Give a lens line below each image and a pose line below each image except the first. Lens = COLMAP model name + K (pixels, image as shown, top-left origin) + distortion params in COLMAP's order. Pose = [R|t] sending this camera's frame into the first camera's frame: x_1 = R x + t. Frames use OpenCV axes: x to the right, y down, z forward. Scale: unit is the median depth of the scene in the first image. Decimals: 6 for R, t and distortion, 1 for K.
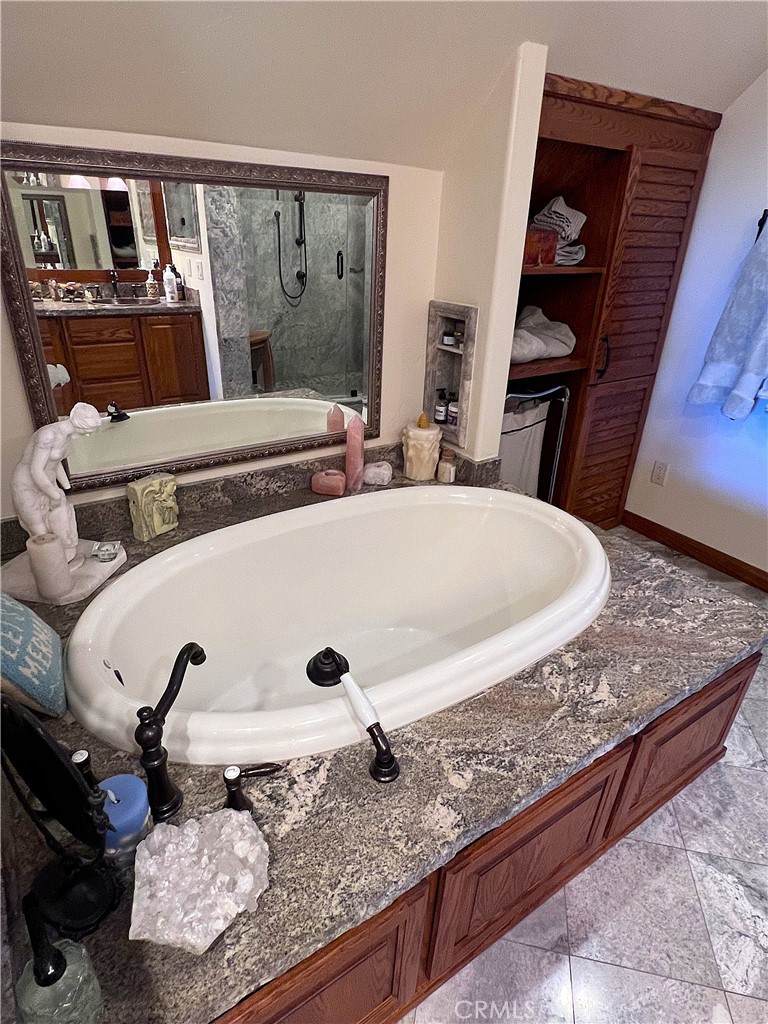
lens RADIAL K [[580.8, 0, 378.5], [0, 580.8, 514.2], [0, 0, 1]] dist [-0.008433, 0.005078]
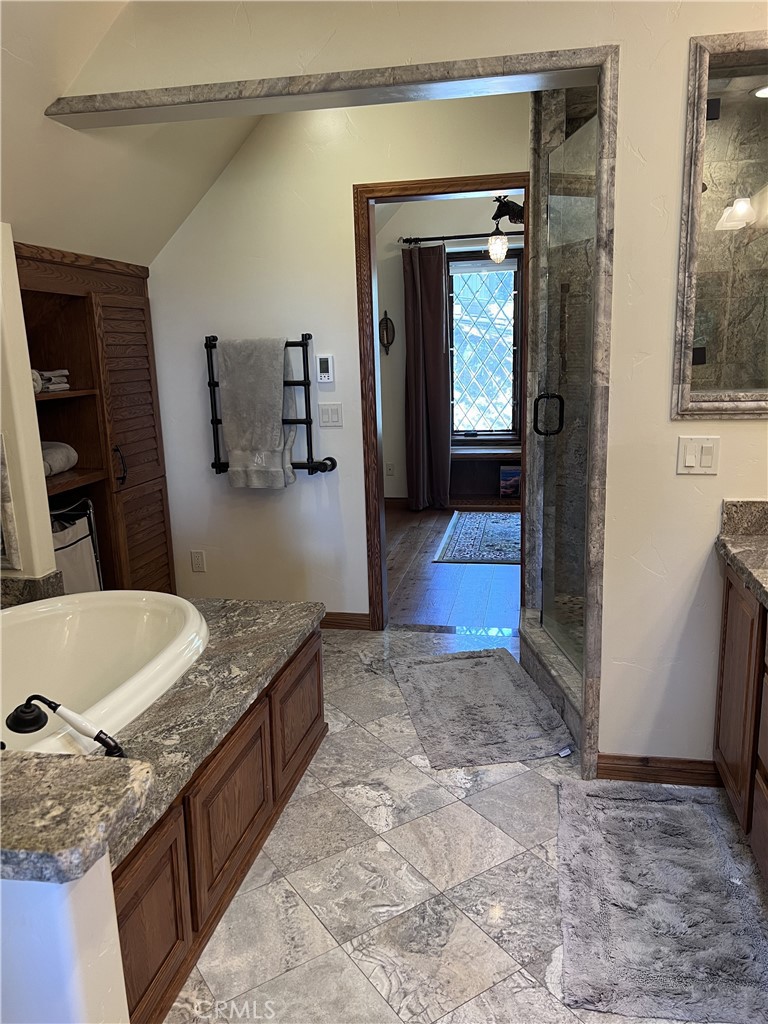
lens RADIAL K [[778.9, 0, 383.3], [0, 778.9, 504.8], [0, 0, 1]] dist [0.058480, -0.066832]
pose [[0.707855, -0.189848, 0.680367, -0.374230], [0.361609, 0.924812, -0.118162, 0.202549], [-0.606778, 0.329668, 0.723284, -0.454297]]
